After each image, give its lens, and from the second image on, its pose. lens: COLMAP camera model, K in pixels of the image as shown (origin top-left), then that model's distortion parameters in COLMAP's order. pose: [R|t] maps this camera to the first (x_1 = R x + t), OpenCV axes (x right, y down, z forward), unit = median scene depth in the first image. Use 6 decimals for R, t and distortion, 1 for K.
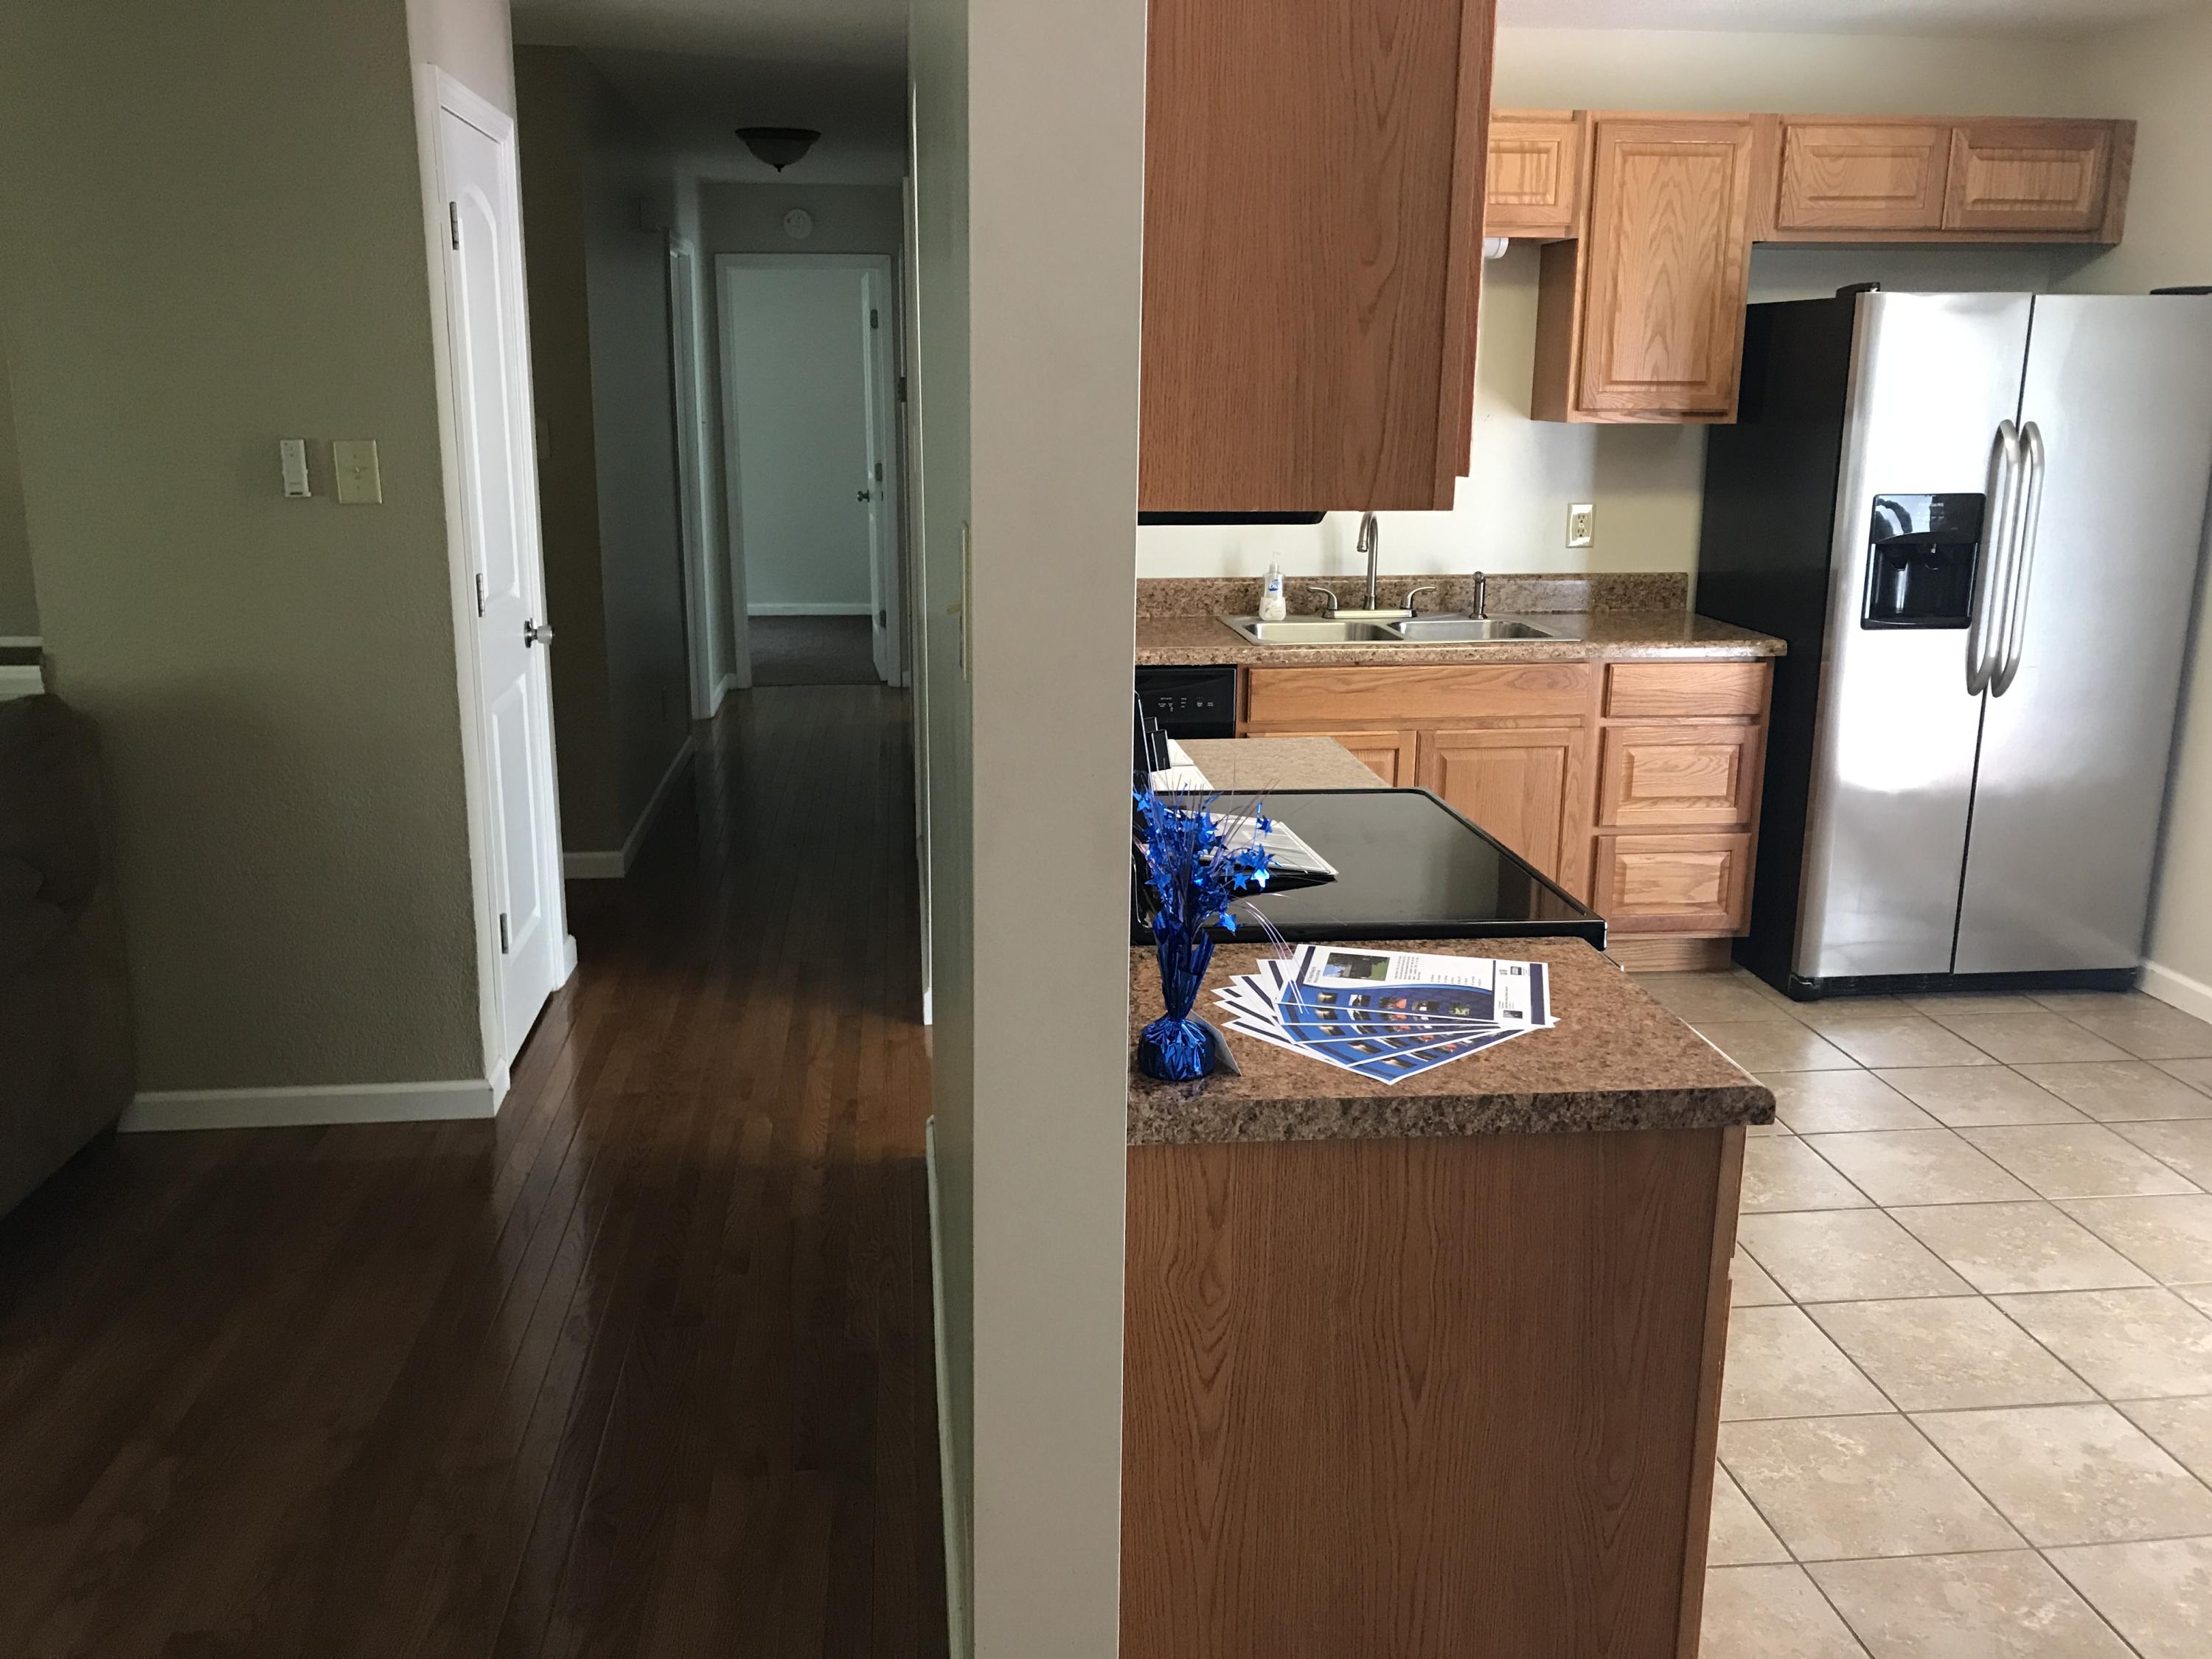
lens RADIAL K [[1835.5, 0, 1112.9], [0, 1835.5, 813.7], [0, 0, 1]] dist [0.008383, -0.003491]
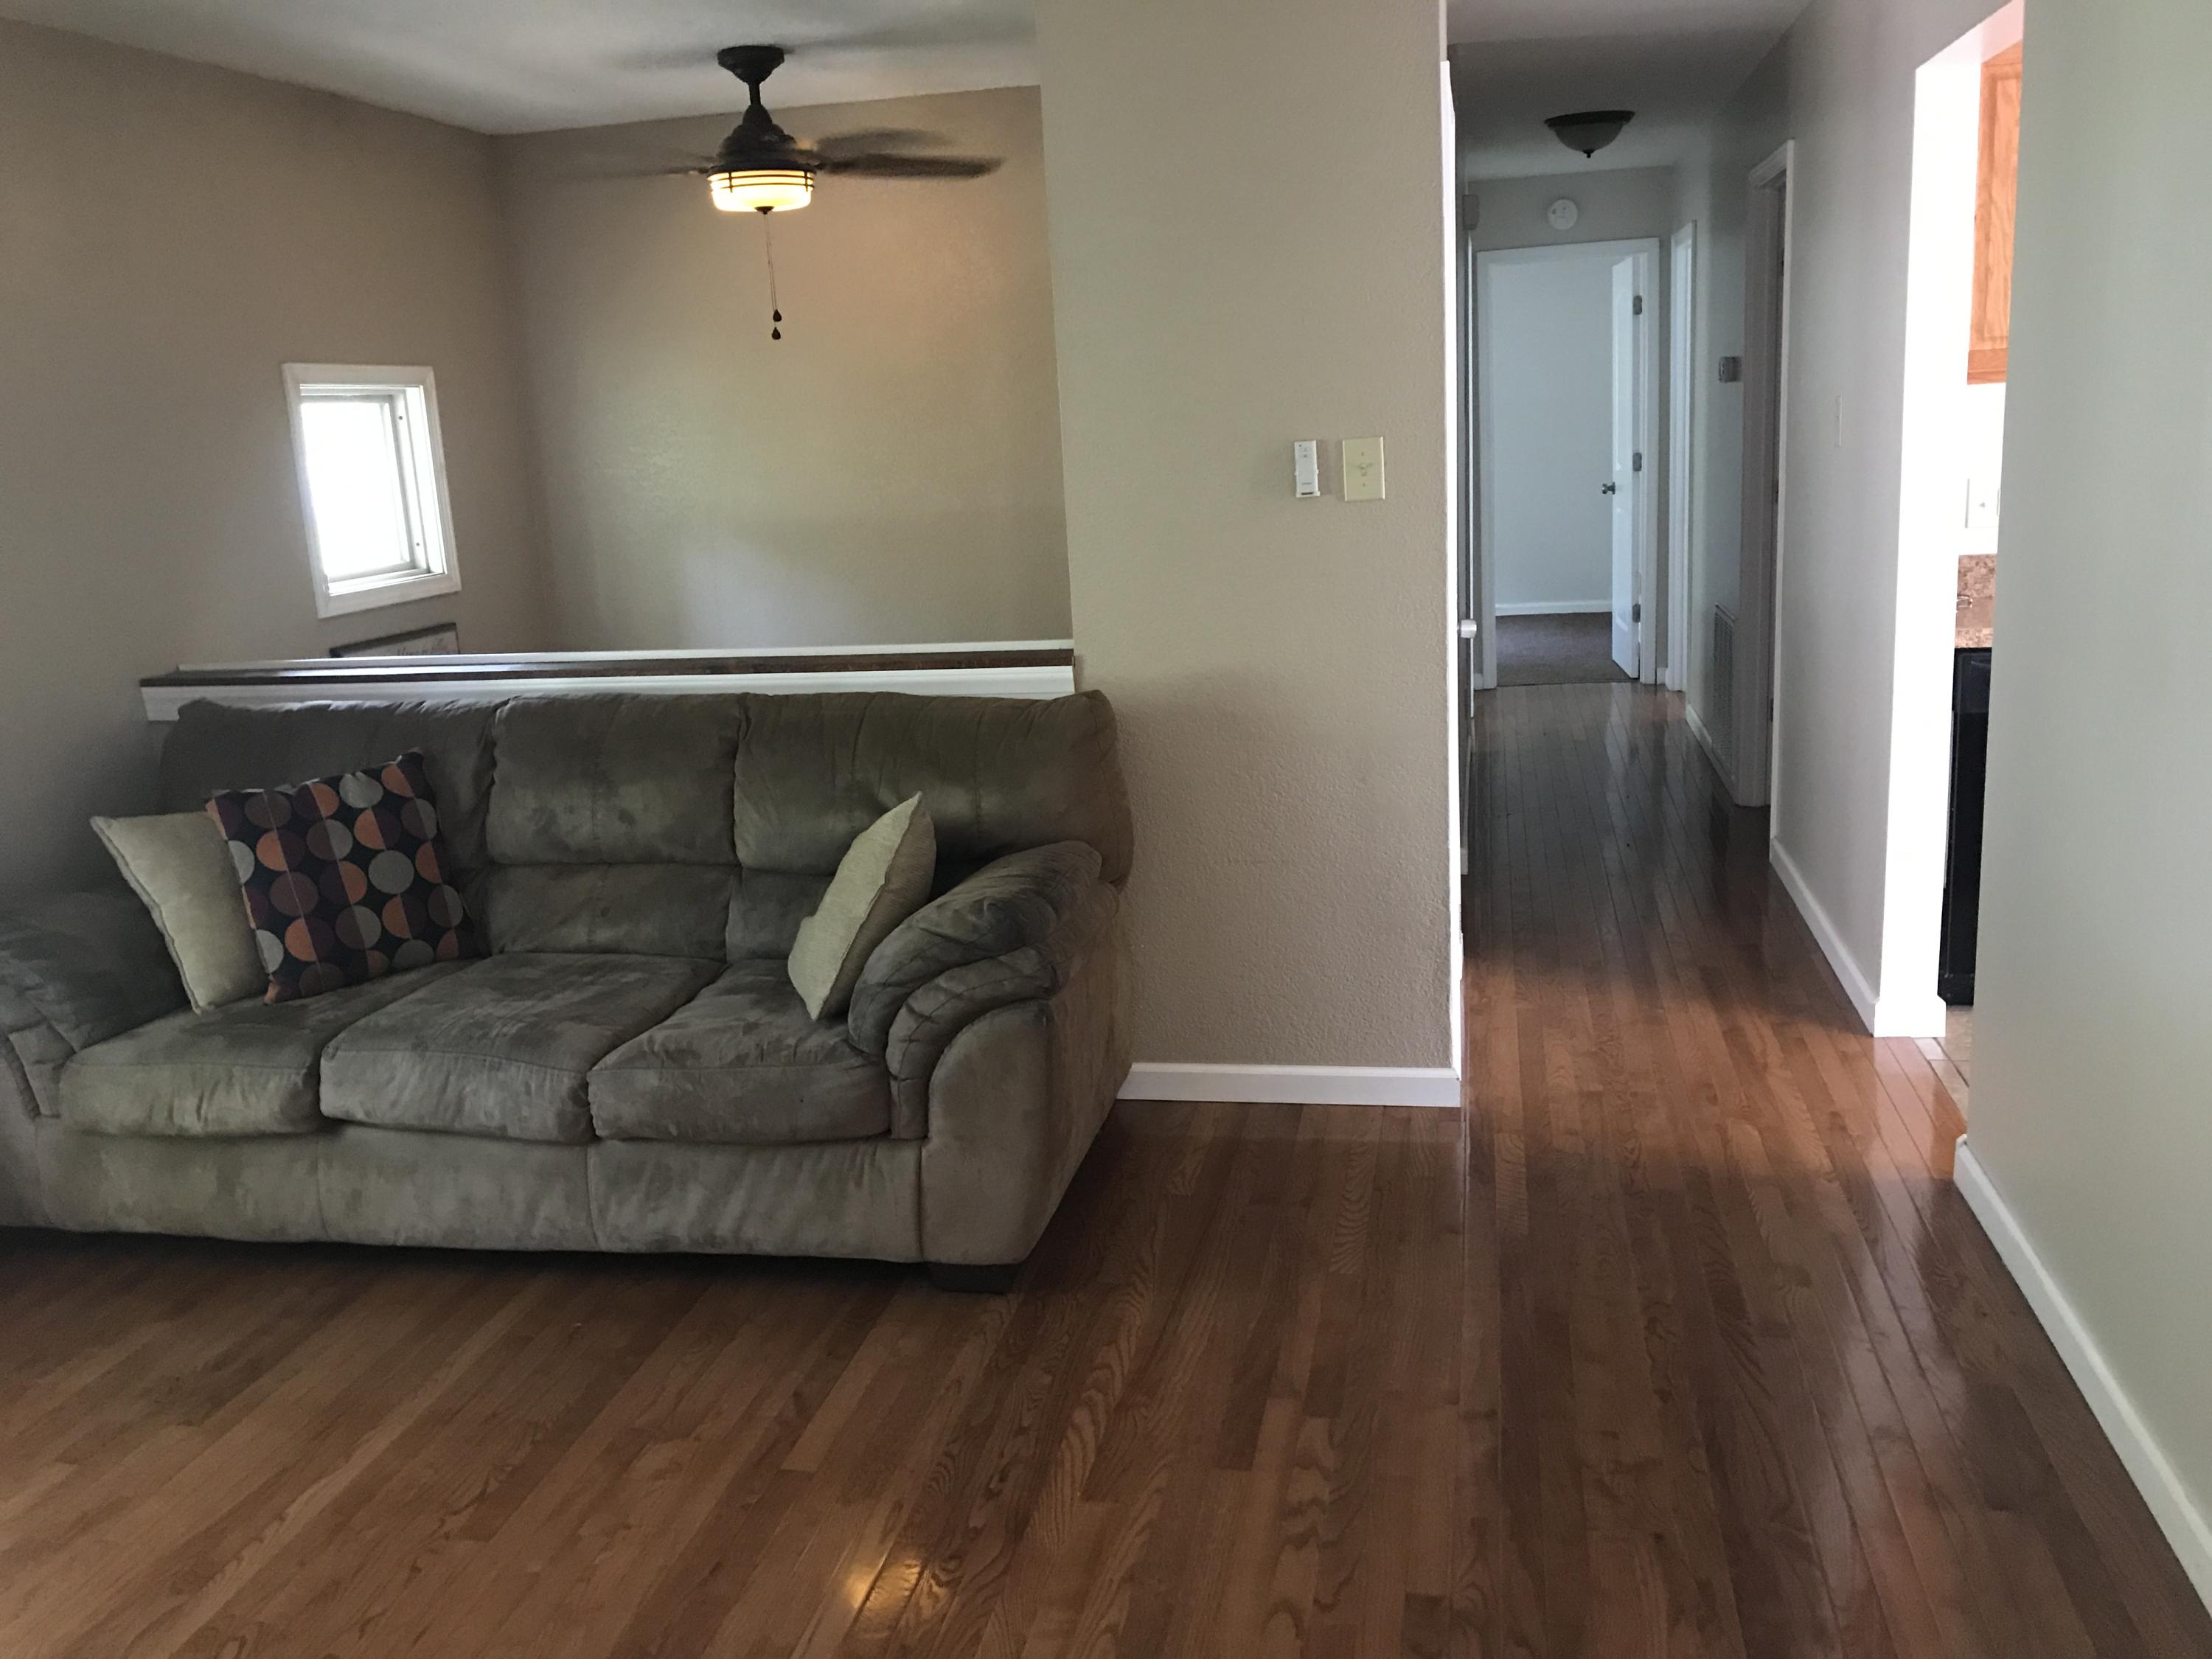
lens RADIAL K [[1835.5, 0, 1112.9], [0, 1835.5, 813.7], [0, 0, 1]] dist [0.008383, -0.003491]
pose [[0.946291, 0.009371, -0.323181, -0.091664], [-0.010444, 0.999944, -0.001586, 0.003962], [0.323148, 0.004877, 0.946336, -0.006019]]
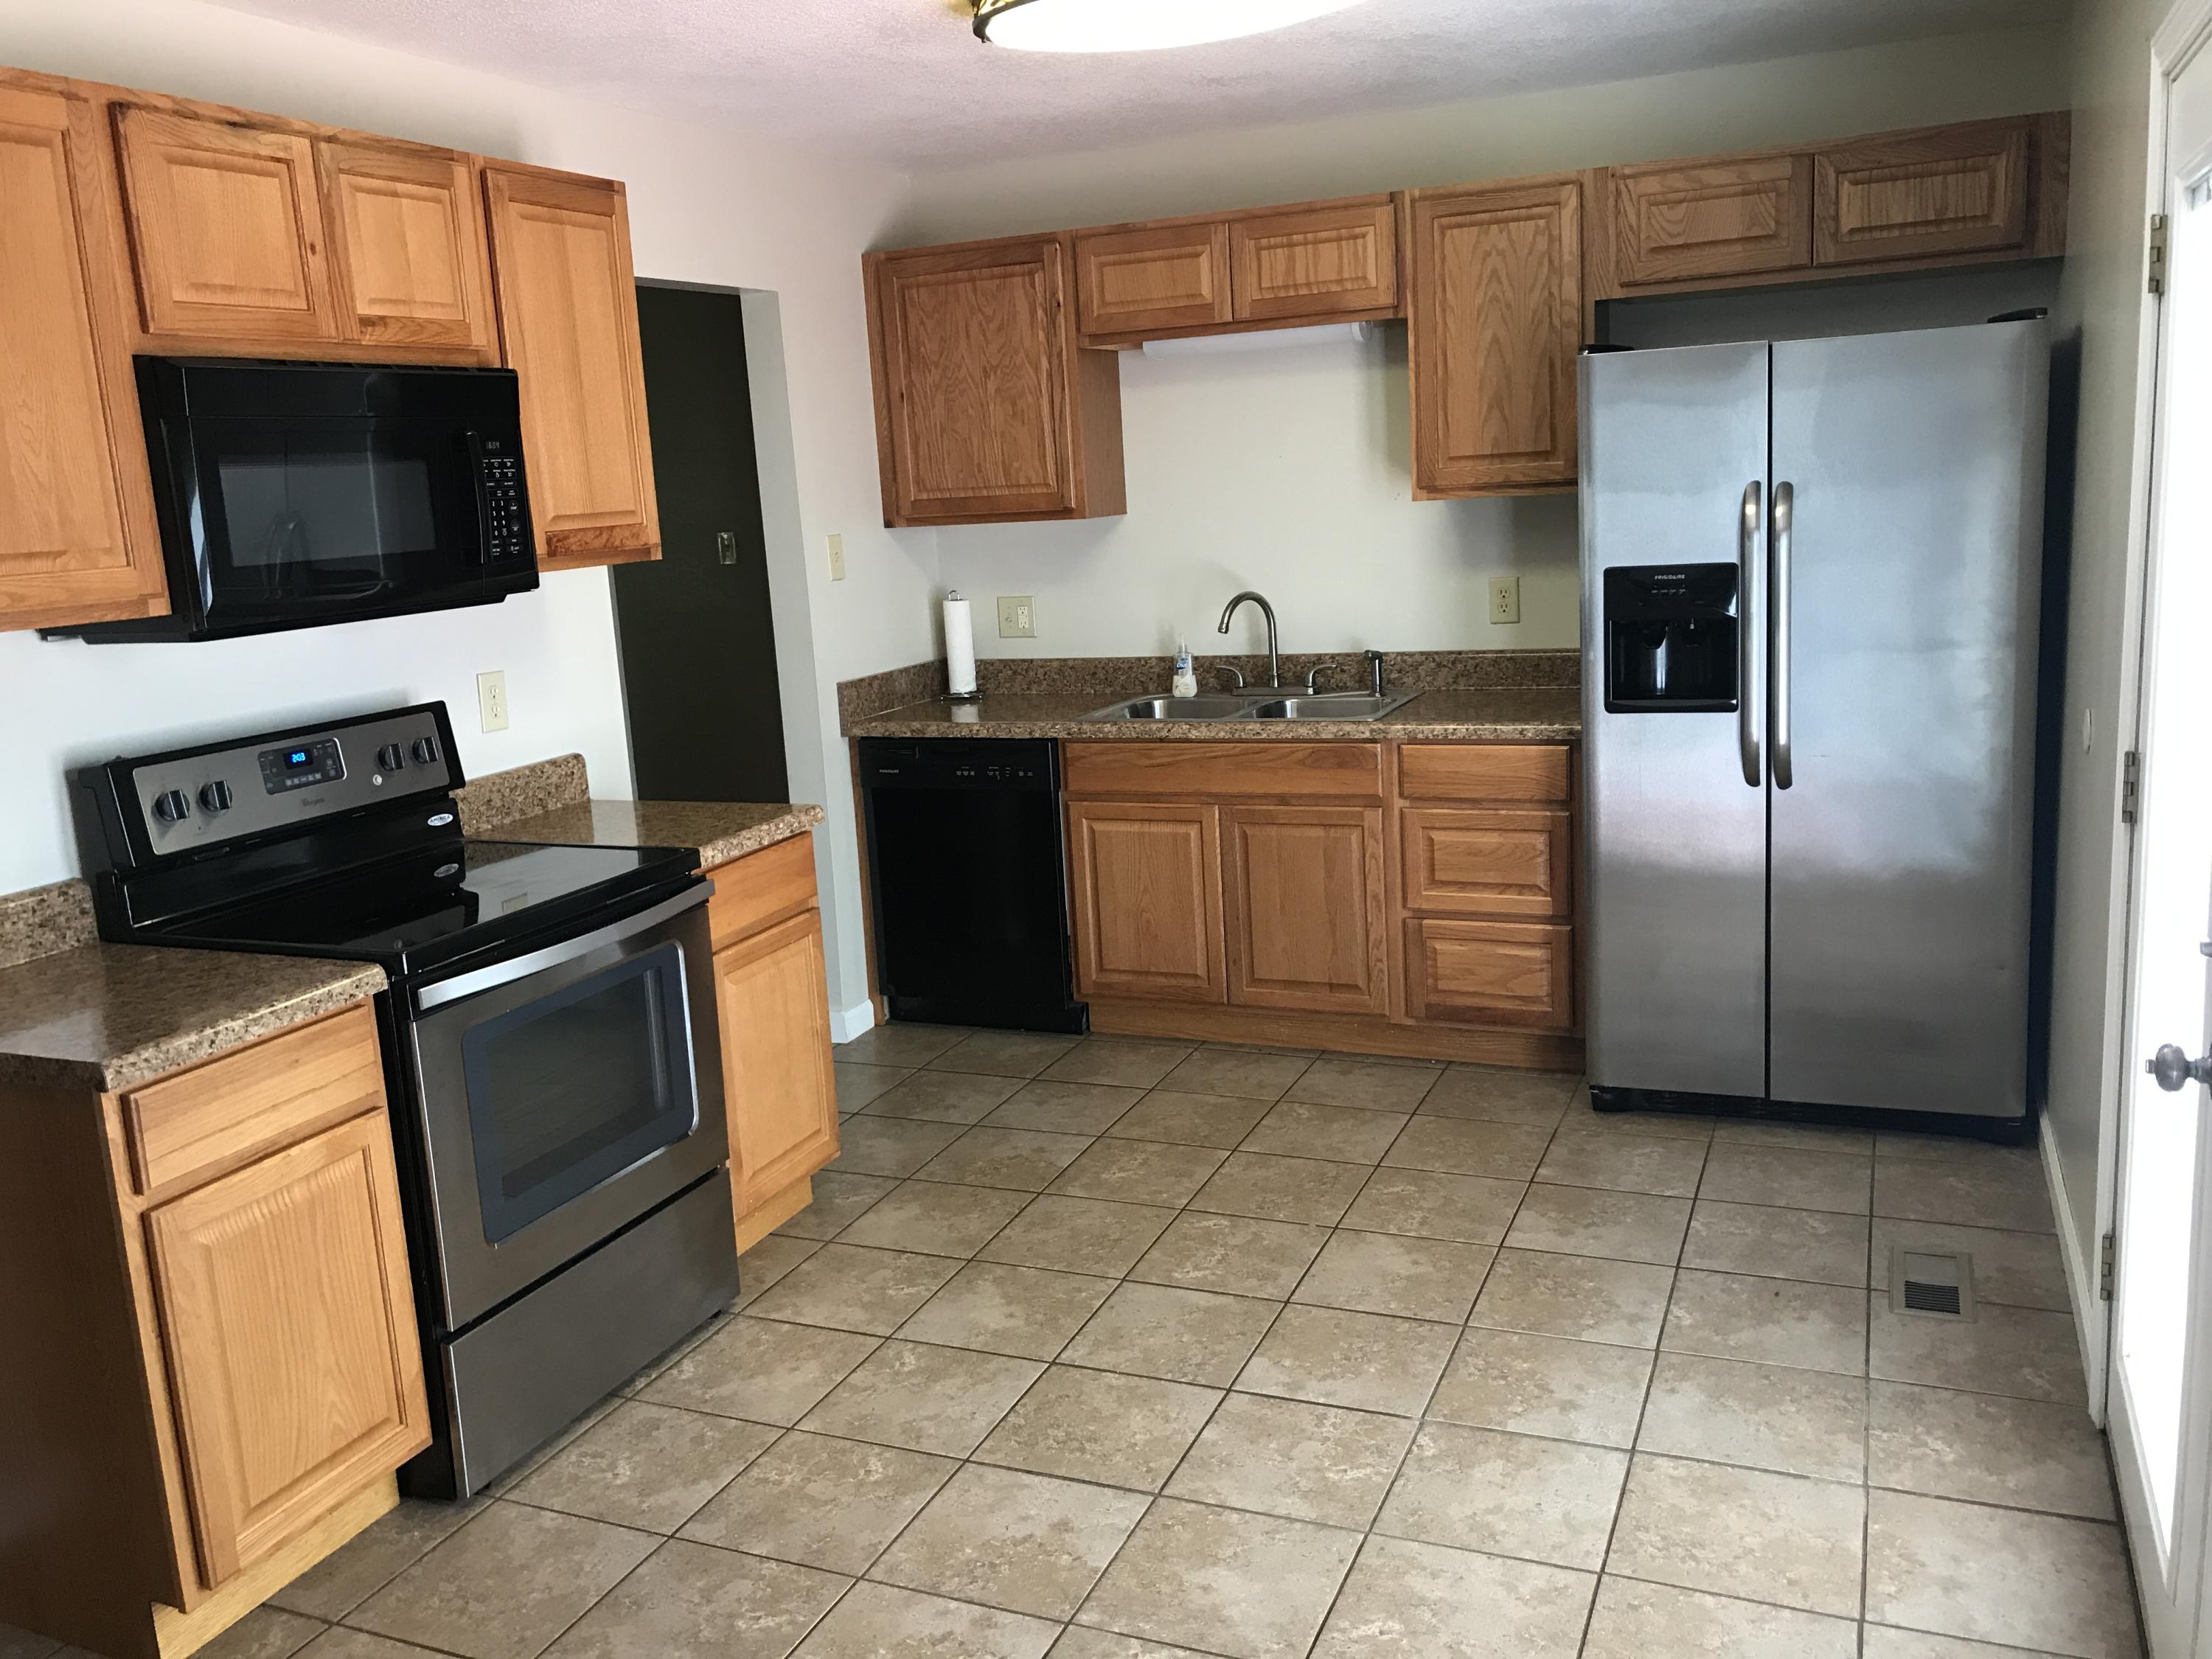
lens RADIAL K [[1835.5, 0, 1112.9], [0, 1835.5, 813.7], [0, 0, 1]] dist [0.008383, -0.003491]
pose [[0.870714, 0.036164, -0.490458, 0.621128], [-0.052472, 0.998431, -0.019536, -0.016974], [0.488982, 0.042745, 0.871246, 0.068100]]
